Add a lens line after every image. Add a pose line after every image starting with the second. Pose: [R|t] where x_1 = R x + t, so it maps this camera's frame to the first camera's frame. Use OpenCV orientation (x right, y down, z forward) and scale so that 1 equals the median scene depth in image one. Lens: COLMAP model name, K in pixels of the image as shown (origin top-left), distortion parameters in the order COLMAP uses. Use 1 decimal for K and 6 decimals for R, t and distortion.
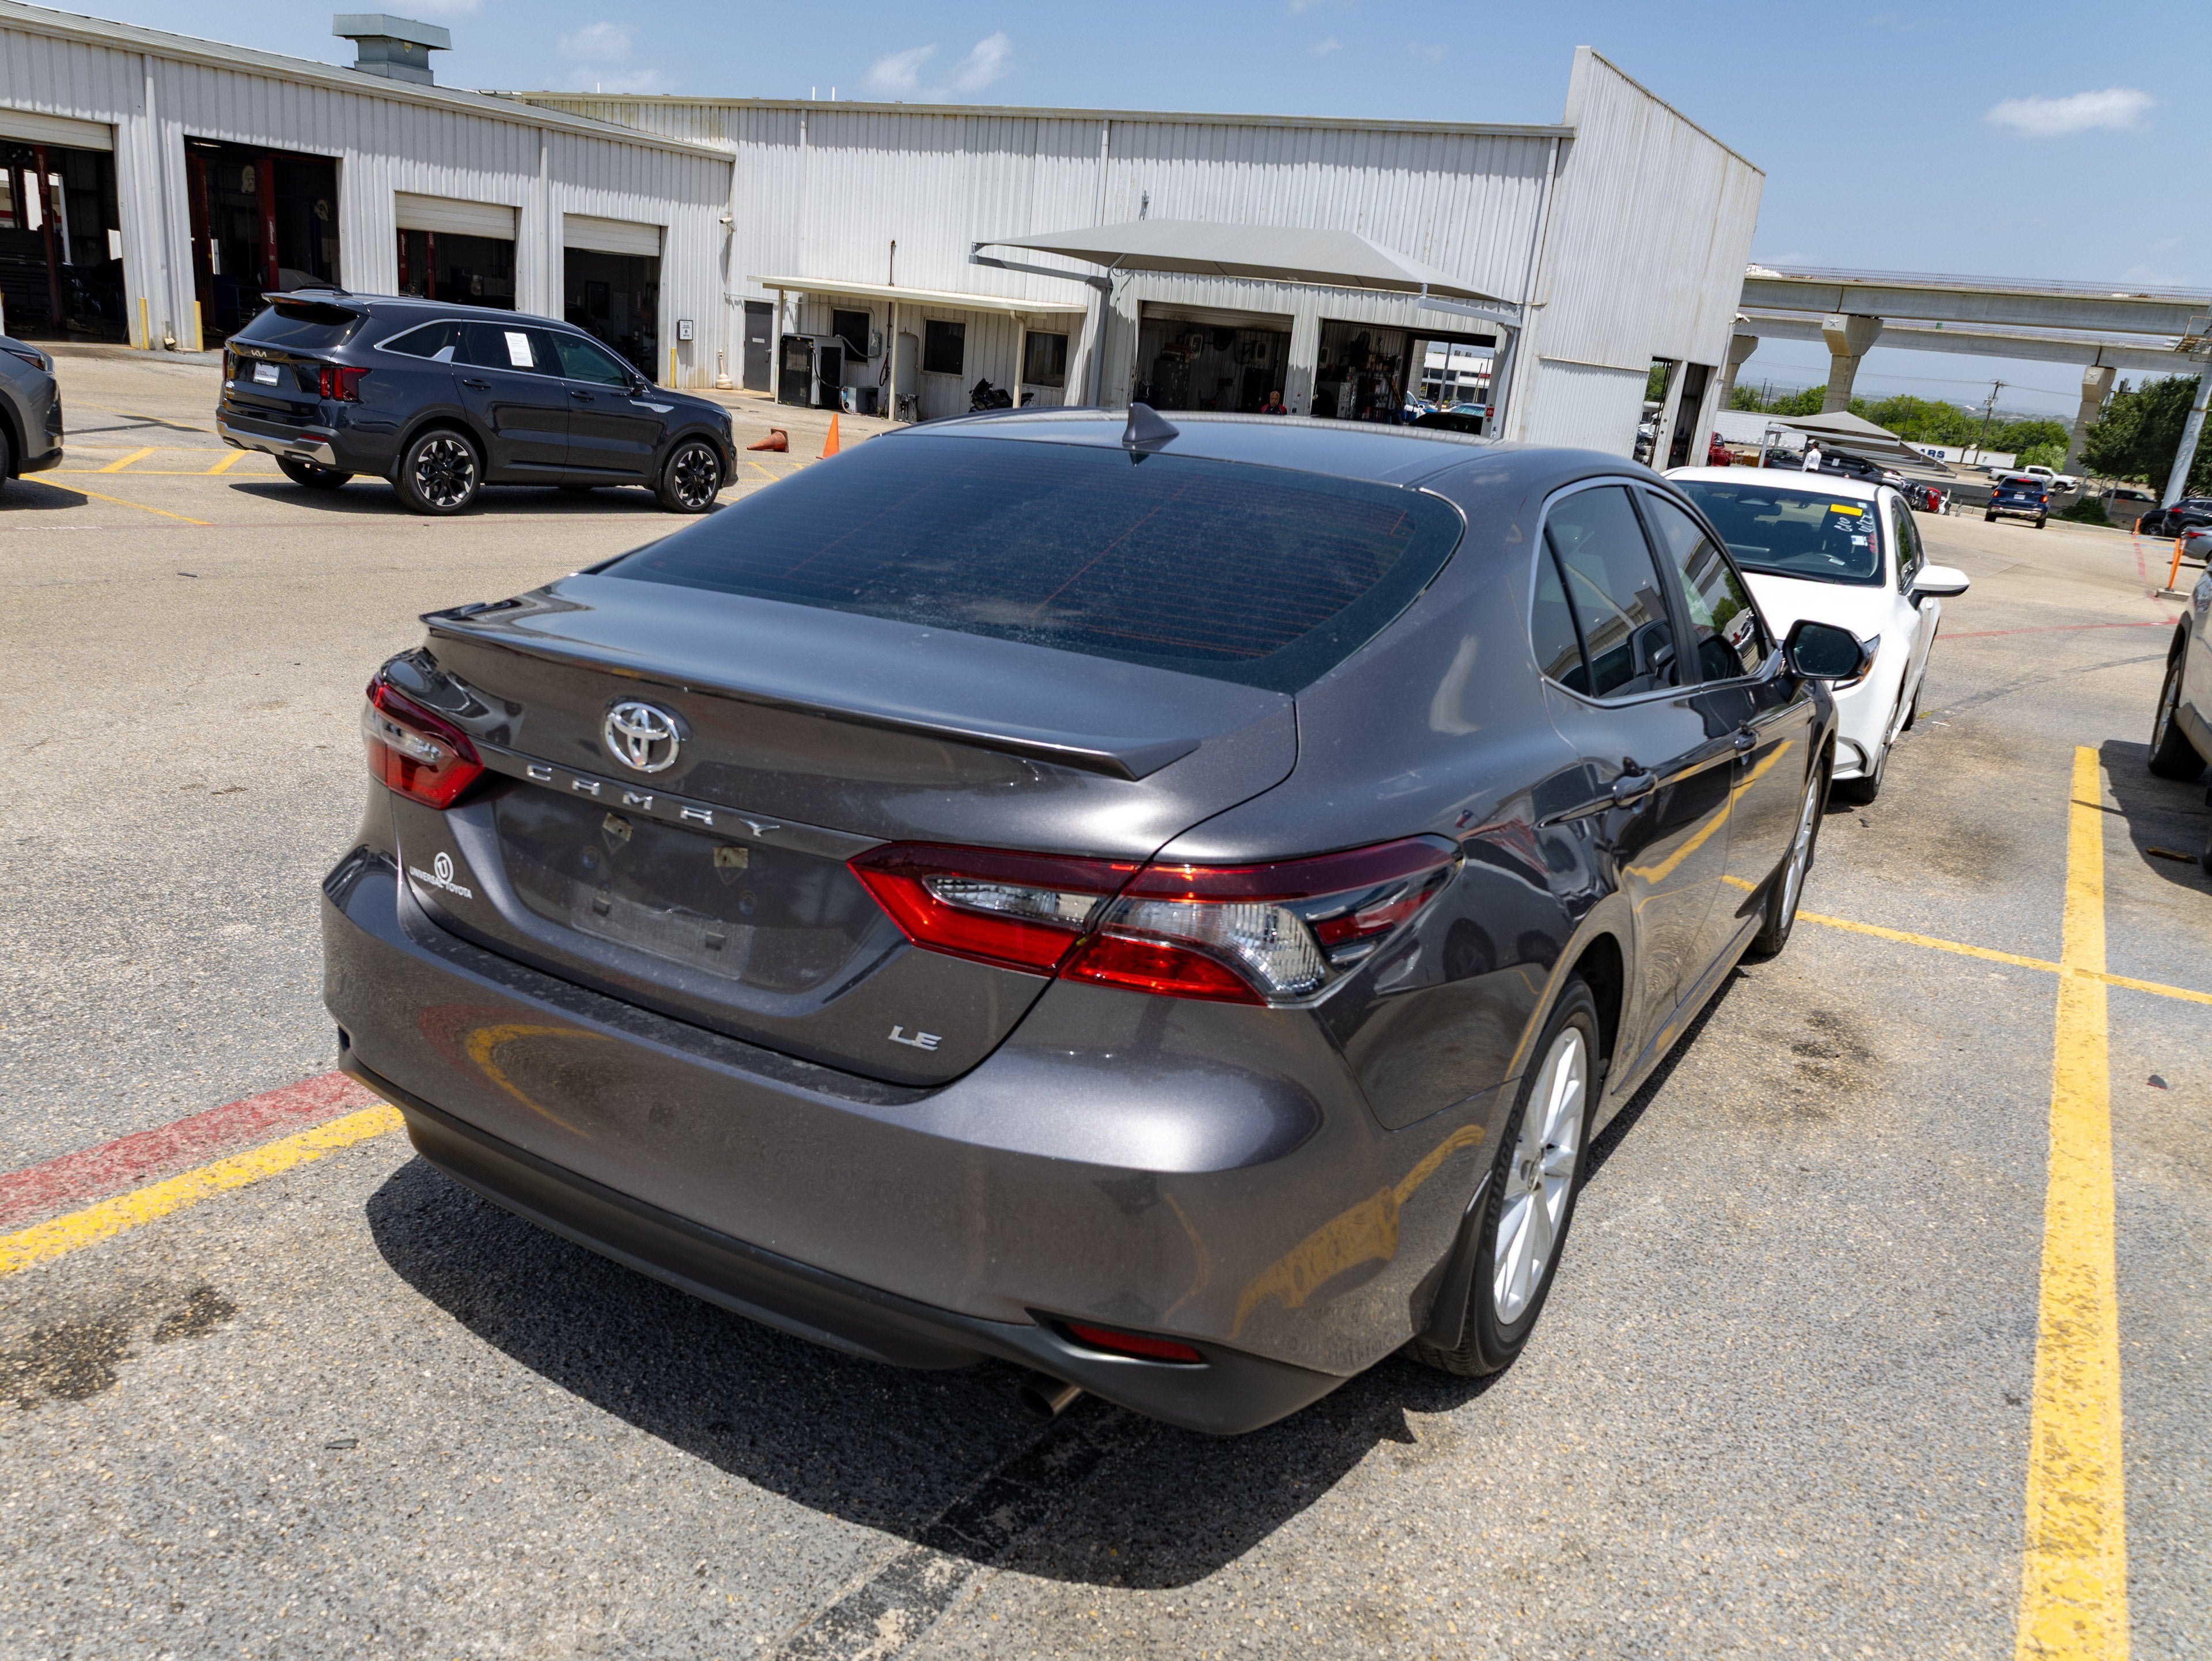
lens RADIAL K [[1717.0, 0, 1106.0], [0, 1717.0, 830.5], [0, 0, 1]] dist [-0.031158, 0.000357]
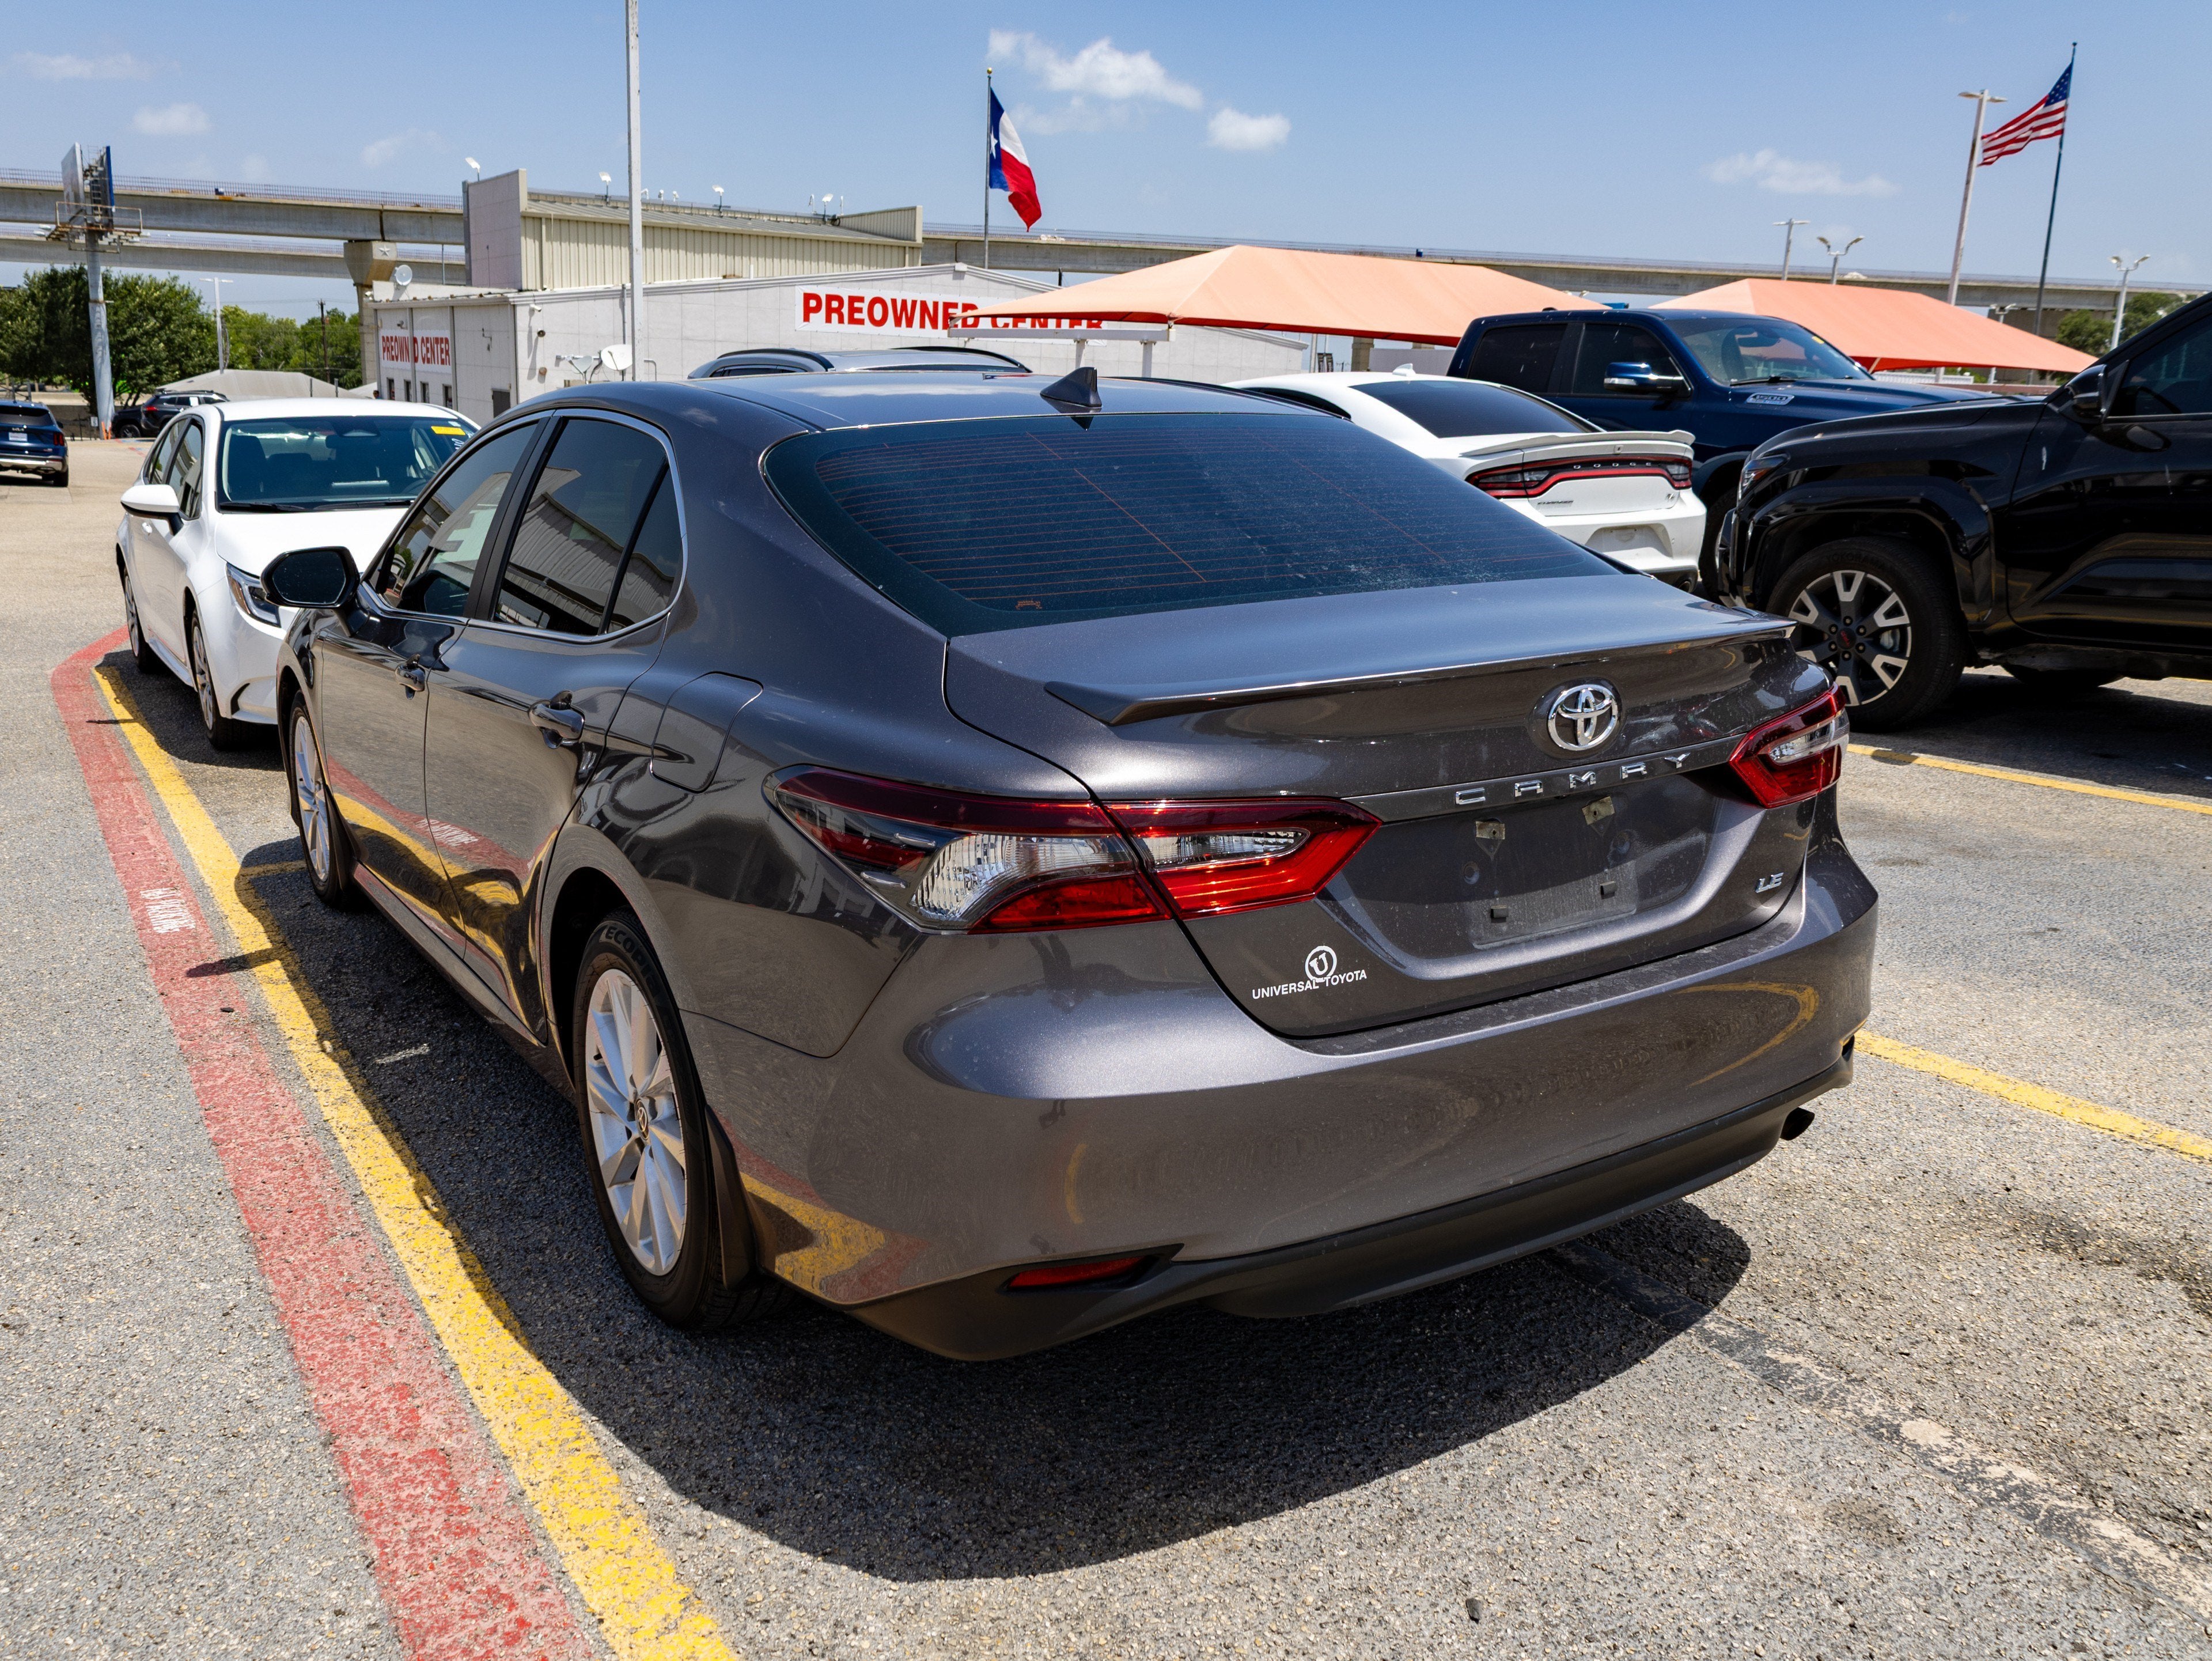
lens RADIAL K [[1892.5, 0, 1078.5], [0, 1892.5, 829.9], [0, 0, 1]] dist [-0.016262, 0.004264]
pose [[0.427858, -0.290480, 0.855896, -1.027528], [0.263902, 0.945835, 0.189081, -0.210694], [-0.864461, 0.144972, 0.481342, 0.535872]]
